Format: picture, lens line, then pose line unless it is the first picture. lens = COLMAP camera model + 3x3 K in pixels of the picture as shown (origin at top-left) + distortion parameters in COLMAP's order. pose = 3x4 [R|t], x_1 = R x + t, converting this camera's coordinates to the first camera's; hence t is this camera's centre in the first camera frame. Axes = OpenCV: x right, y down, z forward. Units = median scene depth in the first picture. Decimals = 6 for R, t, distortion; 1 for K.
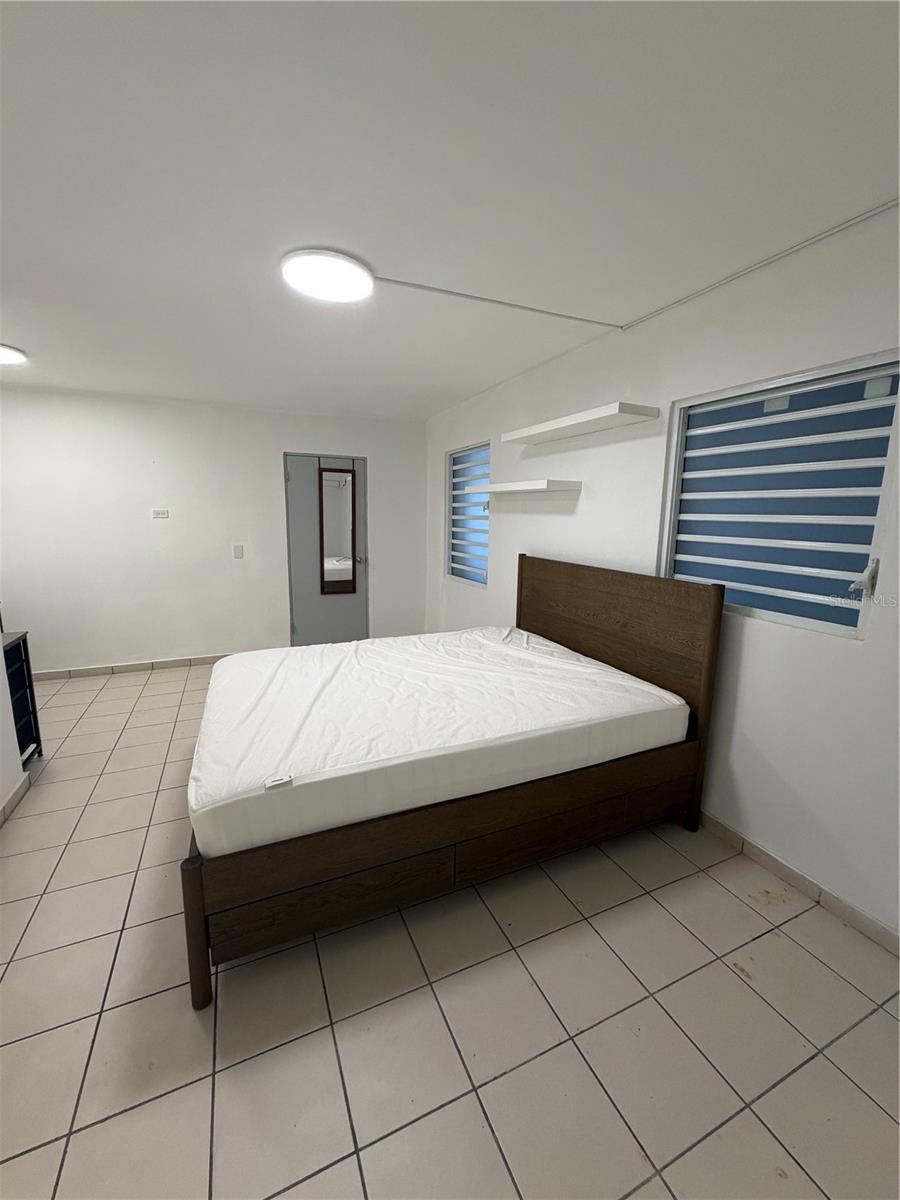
lens RADIAL K [[478.9, 0, 438.2], [0, 478.9, 600.4], [0, 0, 1]] dist [0.003497, -0.000264]
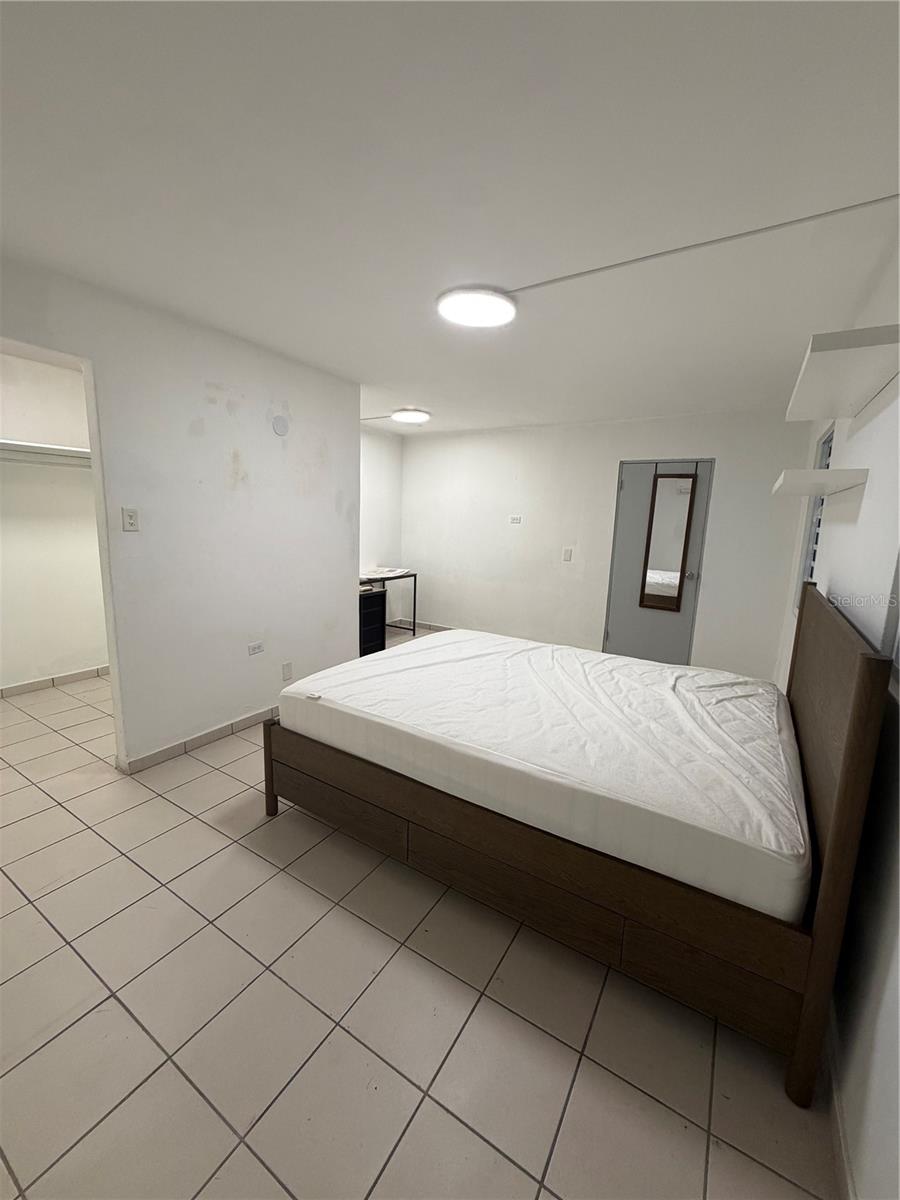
lens RADIAL K [[478.9, 0, 448.9], [0, 478.9, 591.5], [0, 0, 1]] dist [0.003497, -0.000264]
pose [[0.559140, 0.134029, -0.818168, 0.443098], [-0.170299, 0.984370, 0.044872, -0.028196], [0.811394, 0.114243, 0.573226, 0.201367]]
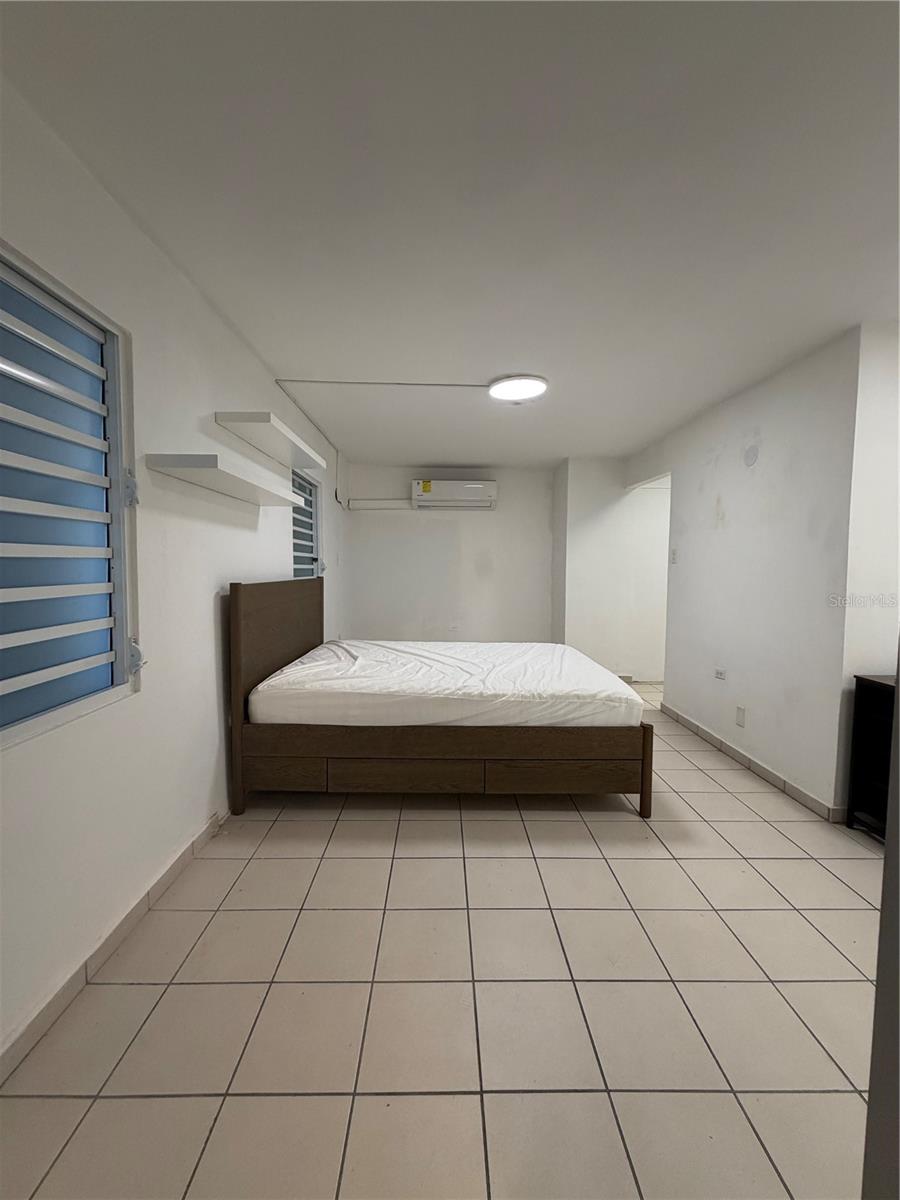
lens RADIAL K [[478.9, 0, 452.8], [0, 478.9, 592.5], [0, 0, 1]] dist [0.003497, -0.000264]
pose [[-0.919477, -0.045558, 0.390495, -0.368636], [0.046815, 0.973508, 0.223809, -0.219635], [-0.390346, 0.224068, -0.892986, 1.476390]]
